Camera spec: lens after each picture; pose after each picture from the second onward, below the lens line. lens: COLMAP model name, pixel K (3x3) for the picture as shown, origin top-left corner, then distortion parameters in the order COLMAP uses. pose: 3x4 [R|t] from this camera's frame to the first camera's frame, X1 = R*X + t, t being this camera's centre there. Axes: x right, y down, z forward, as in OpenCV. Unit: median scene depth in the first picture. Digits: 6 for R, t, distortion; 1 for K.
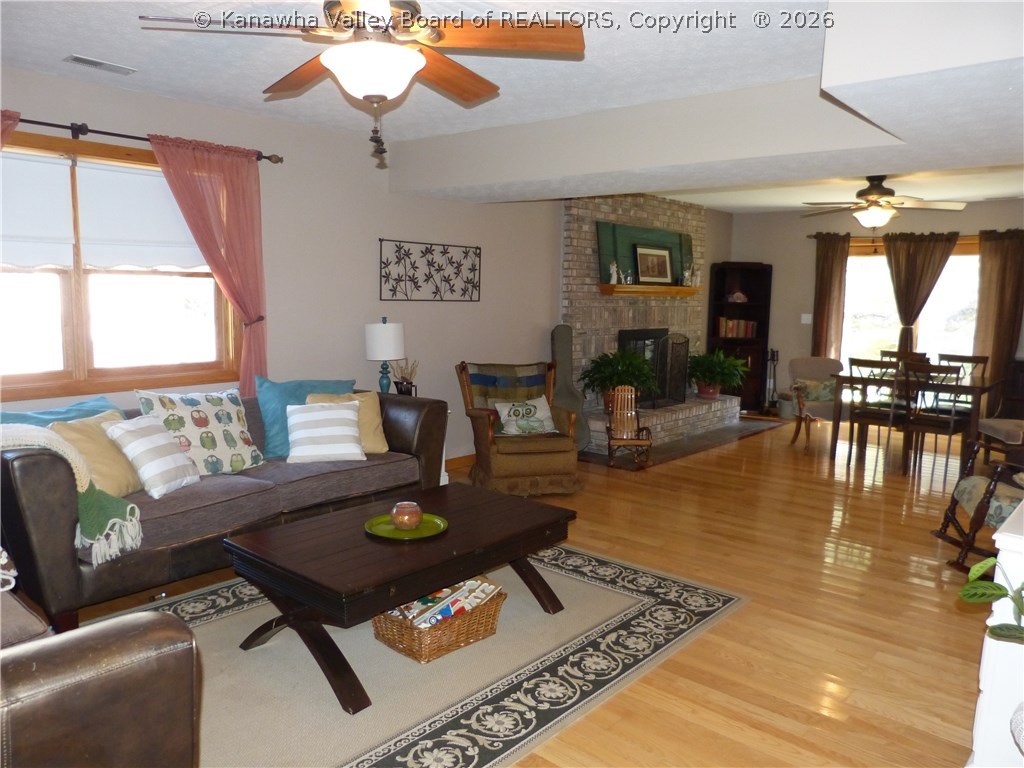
lens RADIAL K [[764.6, 0, 517.4], [0, 764.6, 383.6], [0, 0, 1]] dist [-0.008182, 0.003238]
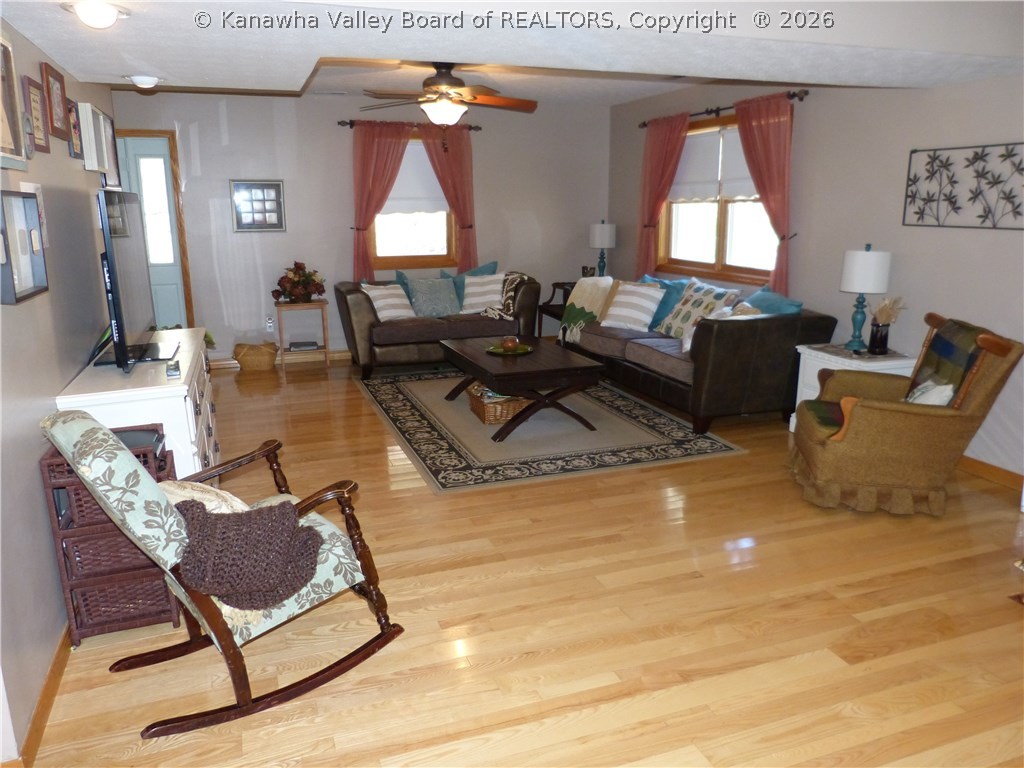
lens RADIAL K [[764.6, 0, 517.4], [0, 764.6, 383.6], [0, 0, 1]] dist [-0.008182, 0.003238]
pose [[-0.484564, 0.178724, -0.856303, 1.053521], [-0.118461, 0.956481, 0.266667, -0.156971], [0.866698, 0.230656, -0.442305, 1.414077]]
